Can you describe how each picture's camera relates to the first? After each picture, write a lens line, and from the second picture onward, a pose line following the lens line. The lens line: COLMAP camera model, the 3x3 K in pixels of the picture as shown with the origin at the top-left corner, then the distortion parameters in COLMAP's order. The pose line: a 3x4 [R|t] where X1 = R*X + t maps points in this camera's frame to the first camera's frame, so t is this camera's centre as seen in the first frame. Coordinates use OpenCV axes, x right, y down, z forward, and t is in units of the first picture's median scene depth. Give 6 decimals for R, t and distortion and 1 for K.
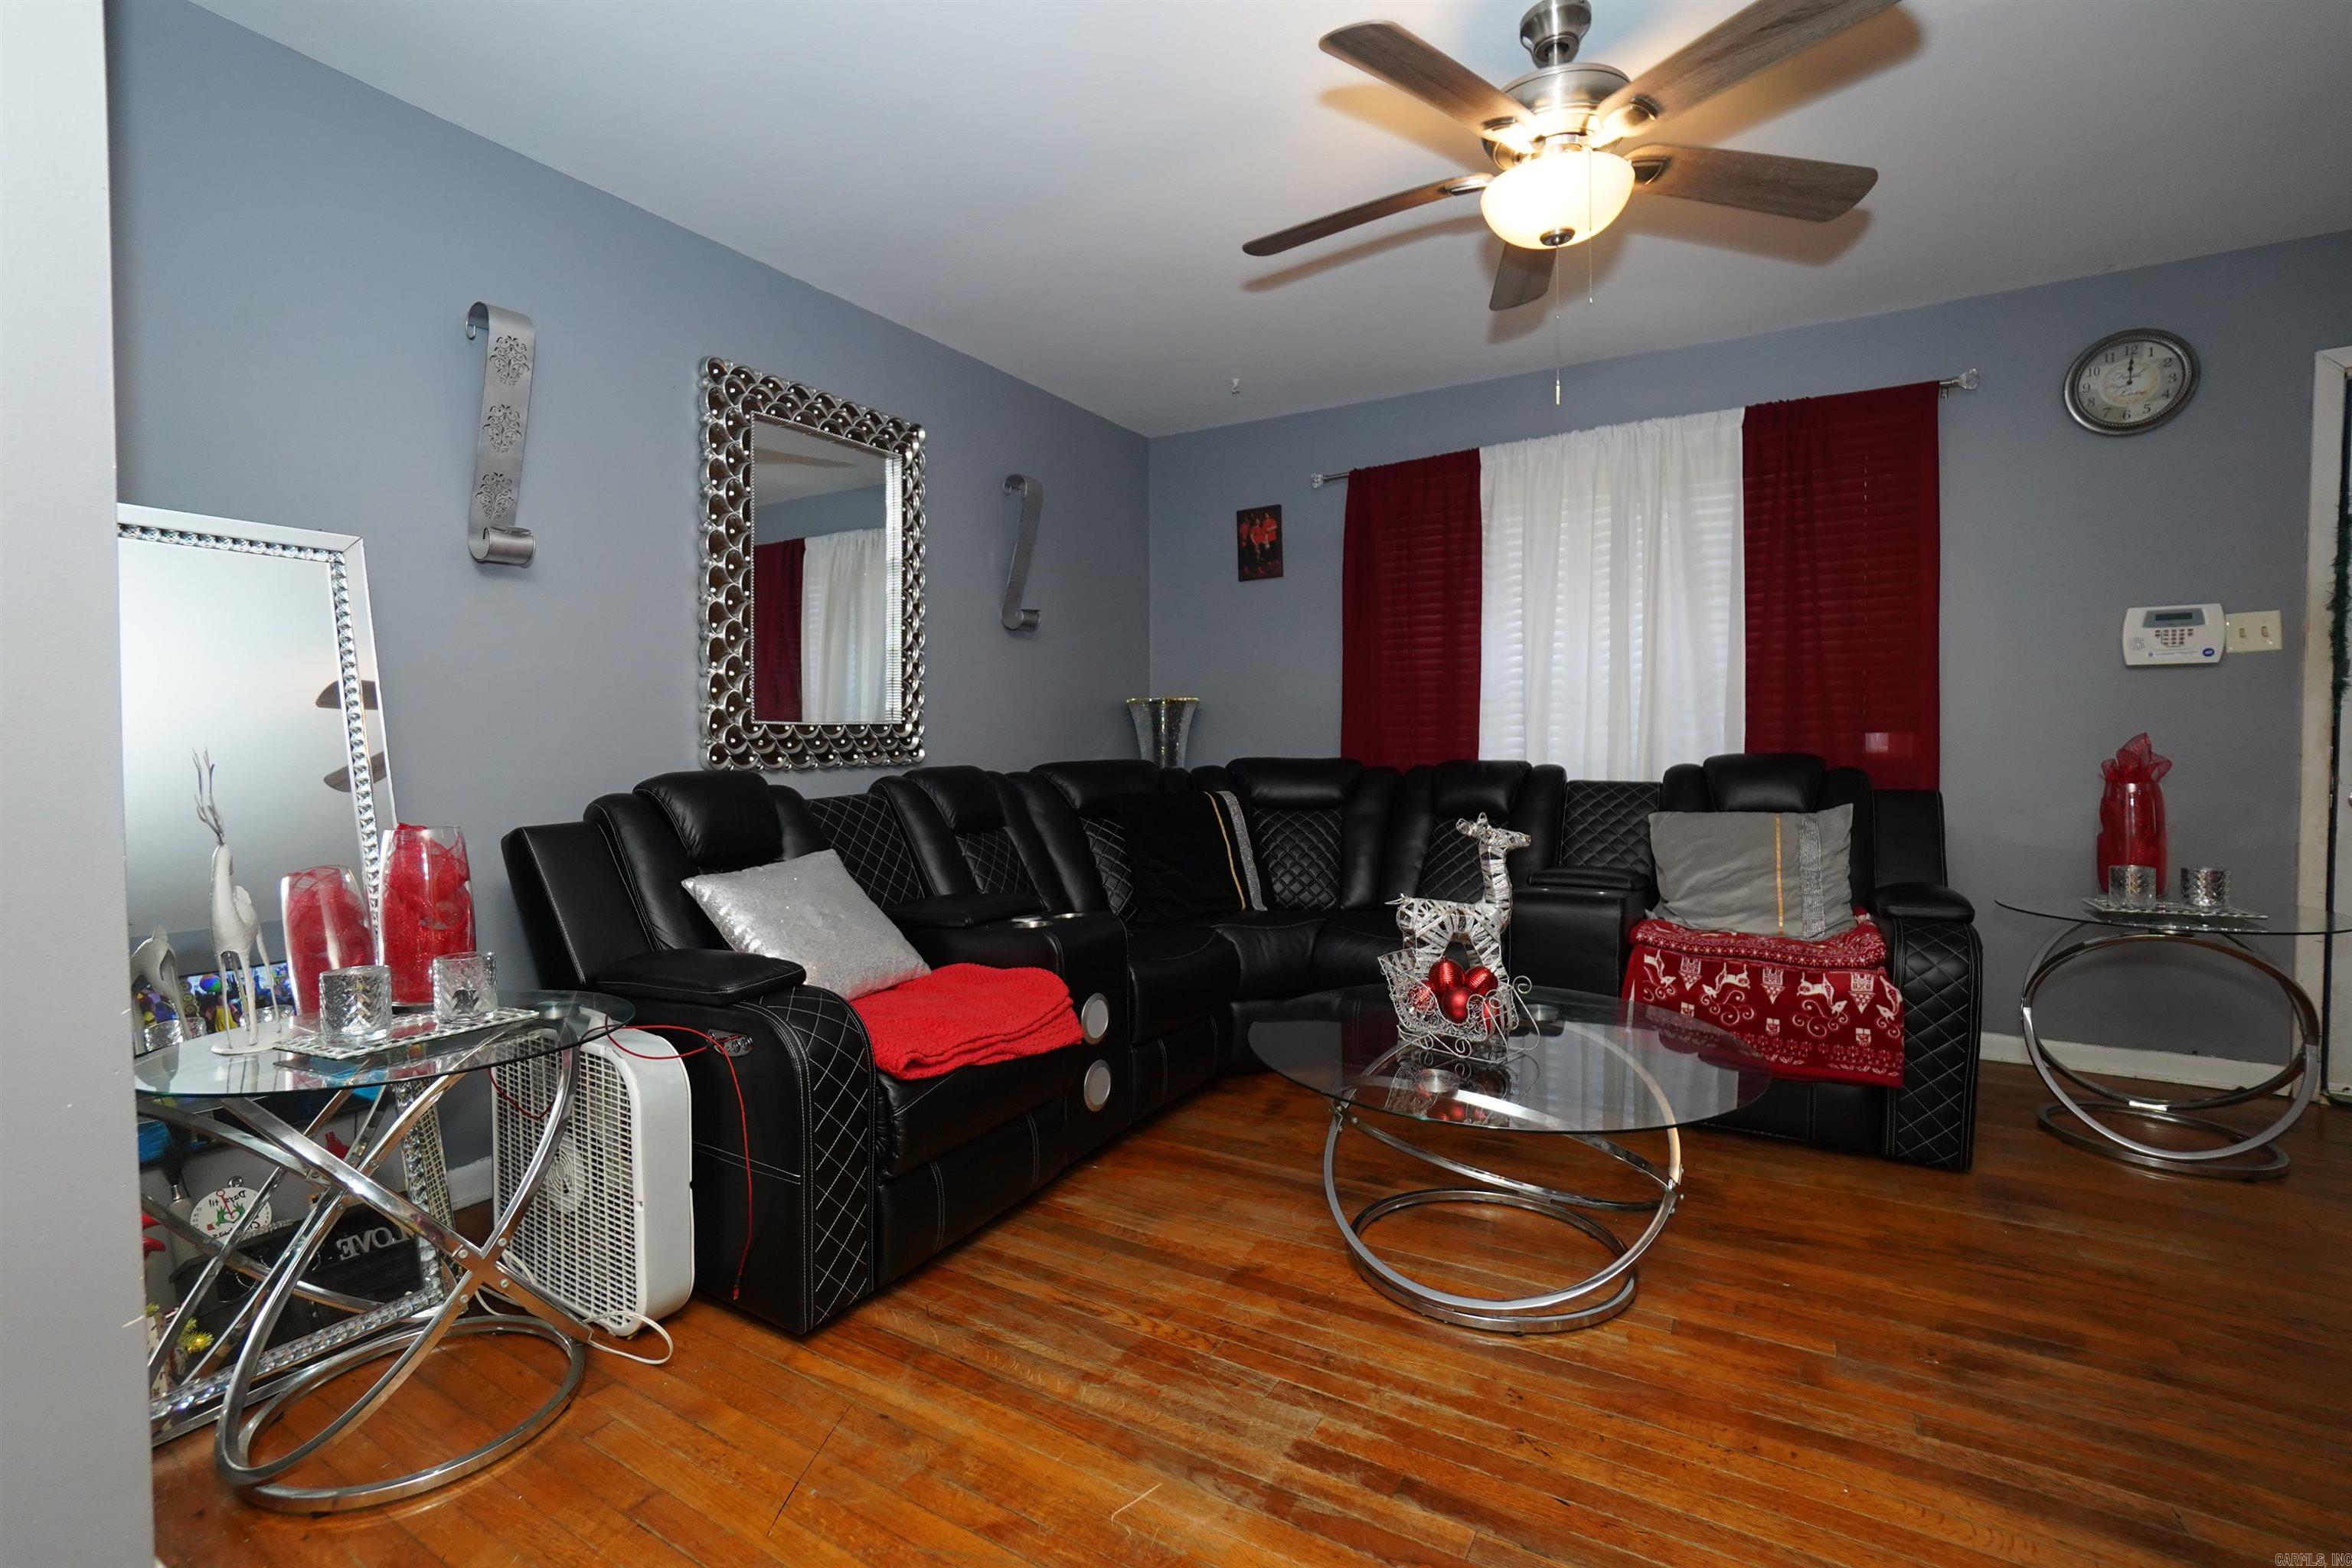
lens RADIAL K [[1042.1, 0, 1125.1], [0, 1042.1, 773.3], [0, 0, 1]] dist [-0.066527, 0.024154]
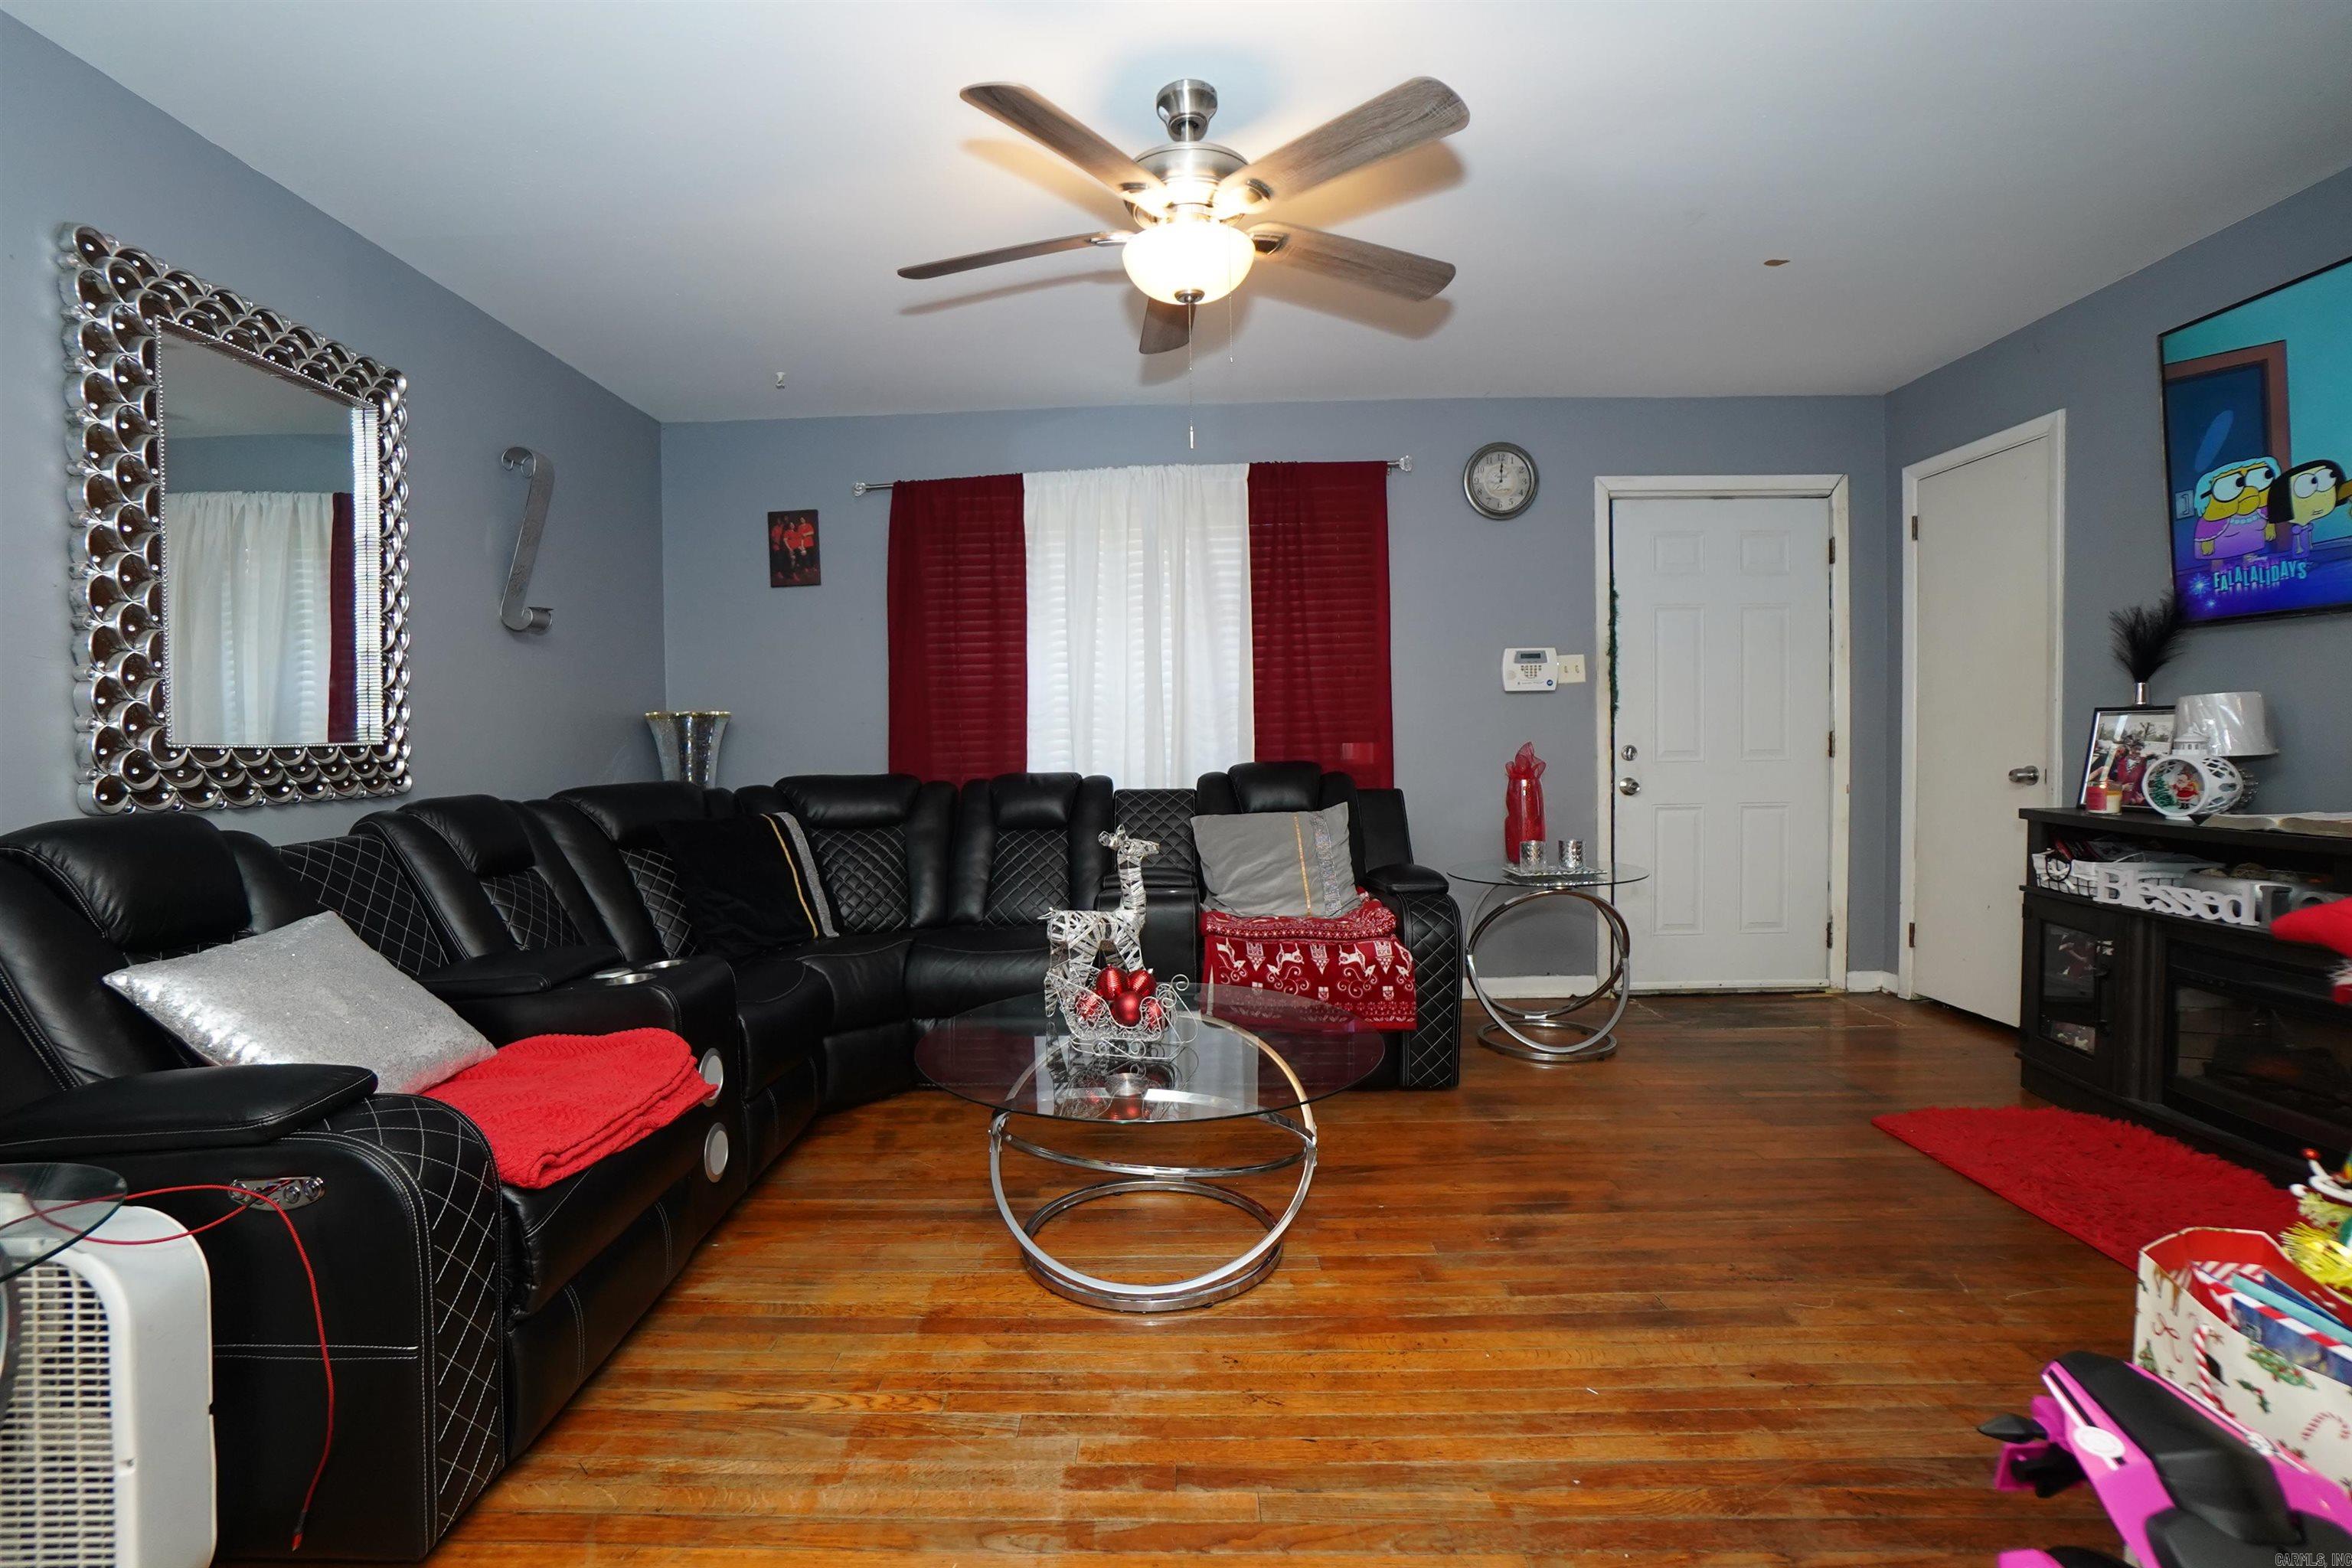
lens RADIAL K [[1045.6, 0, 1131.3], [0, 1045.6, 776.8], [0, 0, 1]] dist [-0.064960, 0.023399]
pose [[0.864696, -0.025374, 0.501654, -0.148979], [0.029164, 0.999575, 0.000290, -0.009139], [-0.501448, 0.014380, 0.865068, 0.057436]]
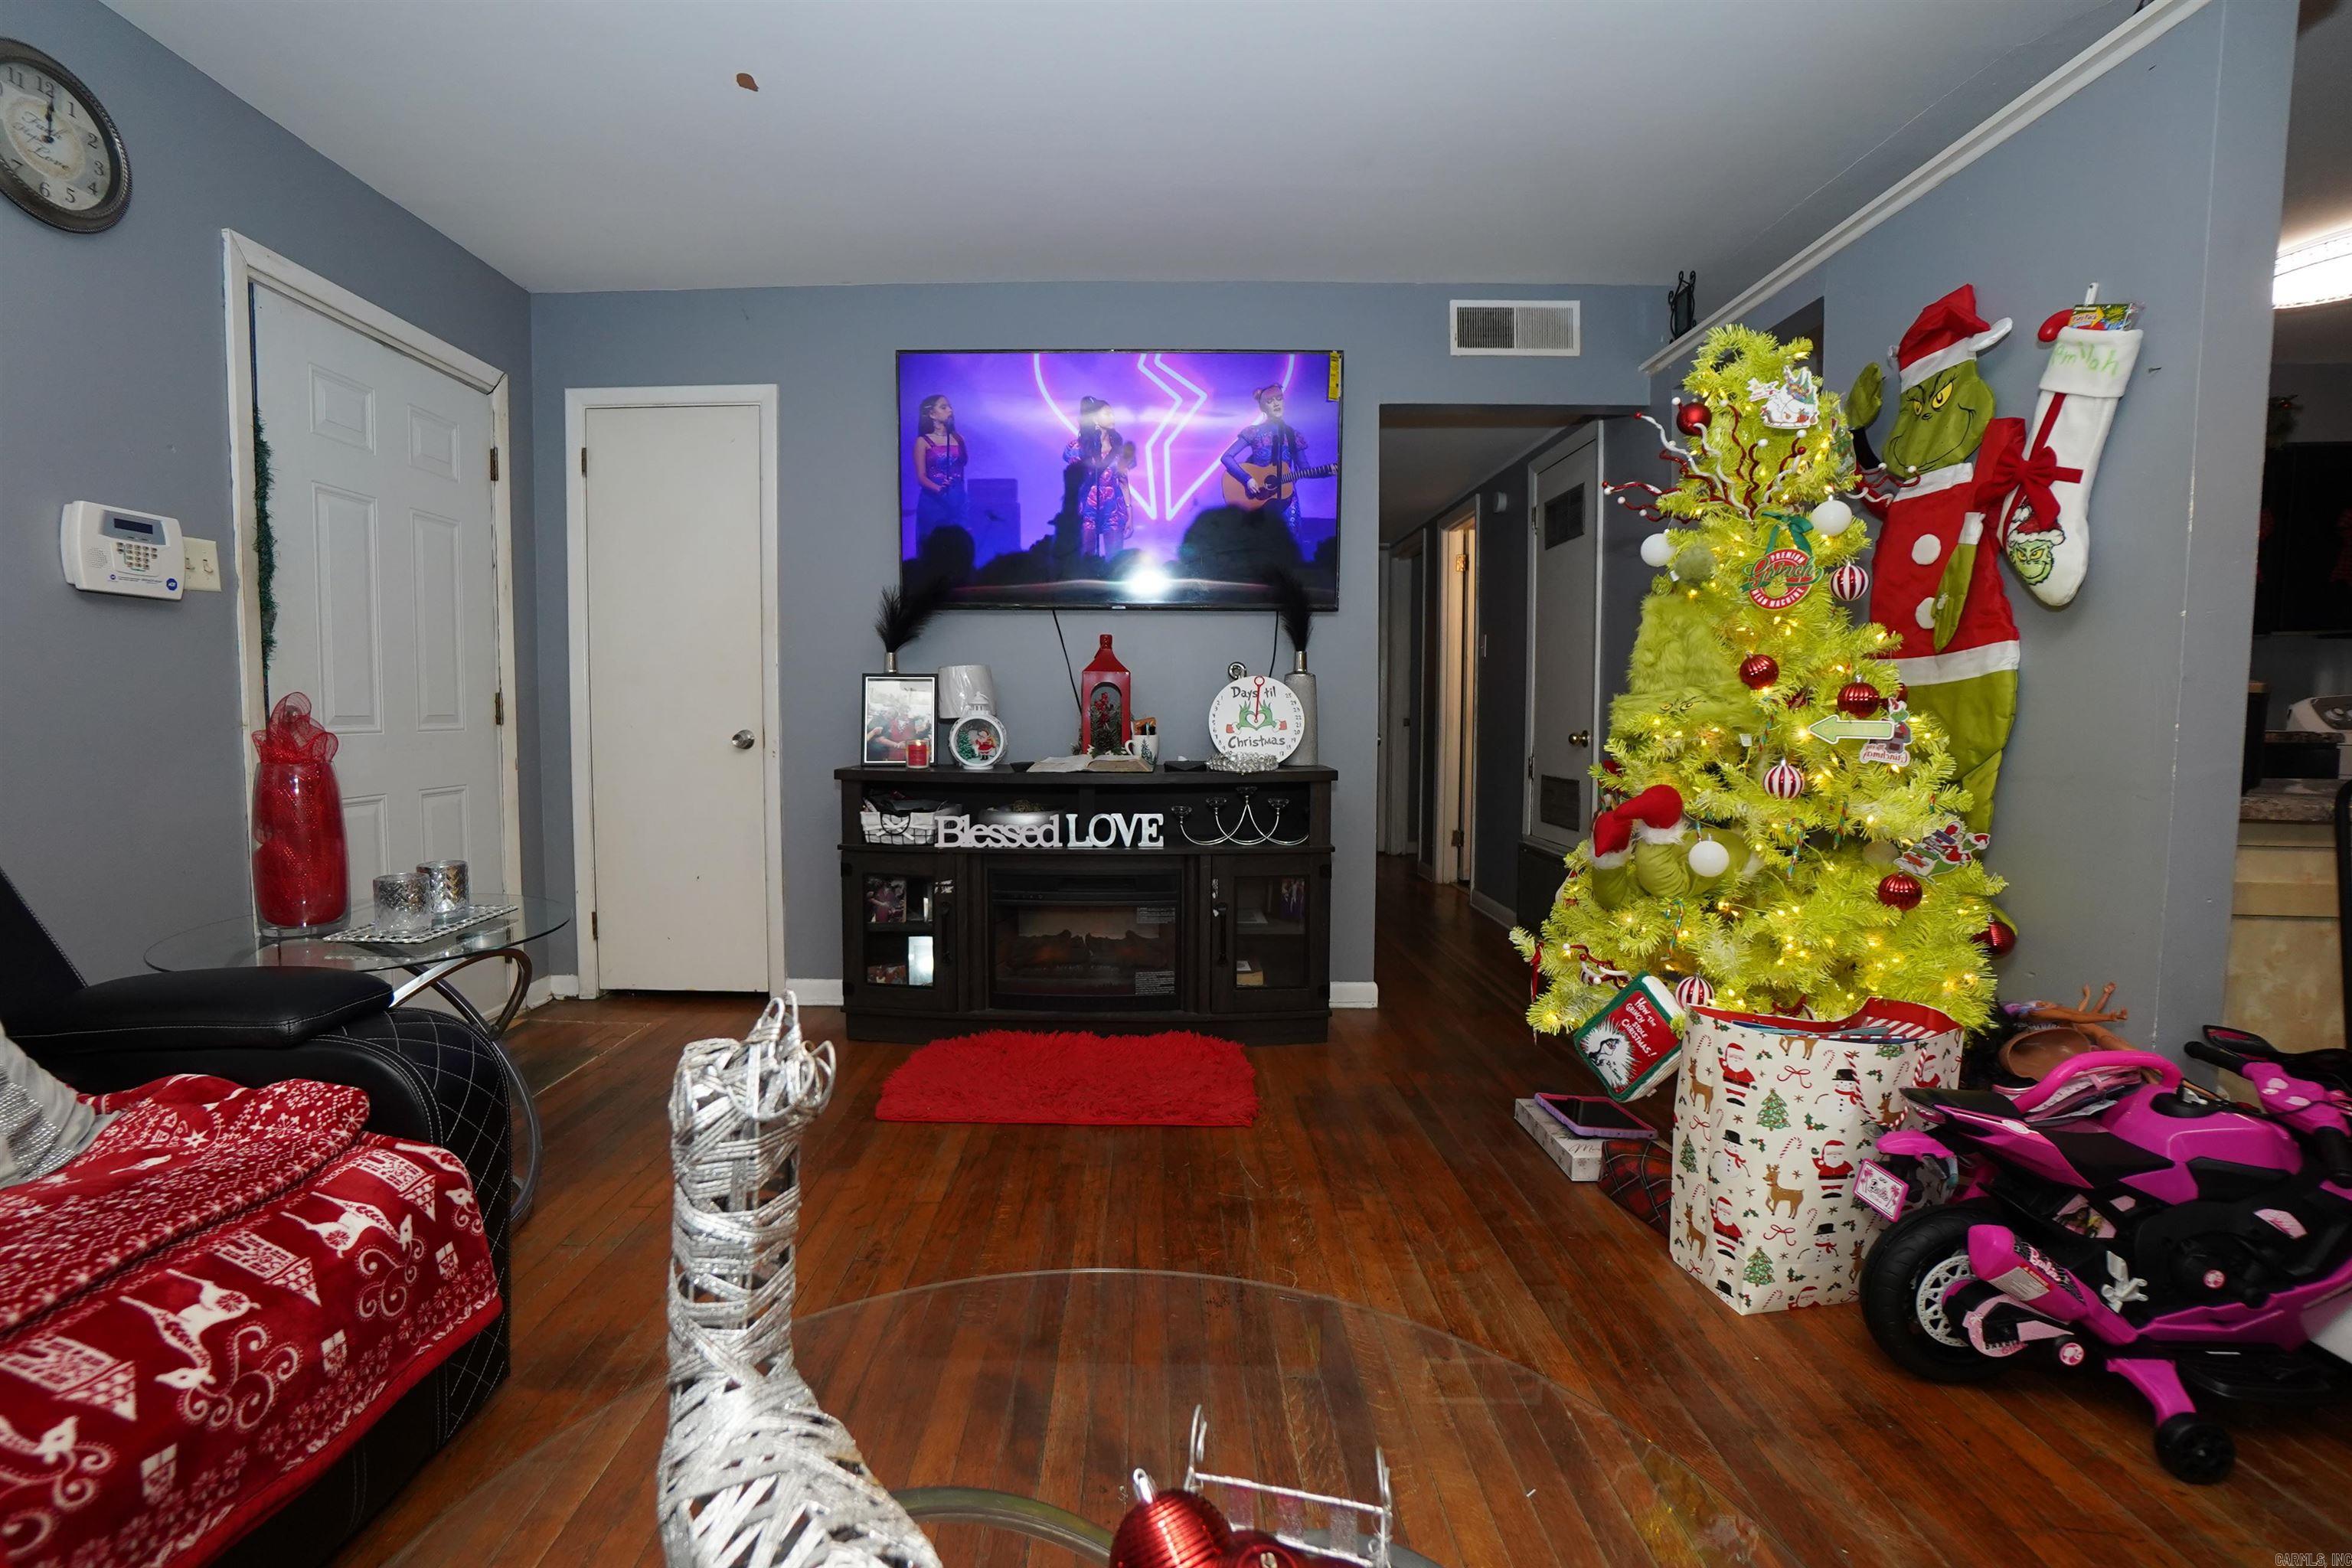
lens RADIAL K [[1042.1, 0, 1125.1], [0, 1042.1, 773.3], [0, 0, 1]] dist [-0.066527, 0.024154]
pose [[-0.520440, -0.048252, 0.852534, 0.103663], [0.030872, 0.996686, 0.075257, -0.018490], [-0.853340, 0.065486, -0.517225, 0.870103]]
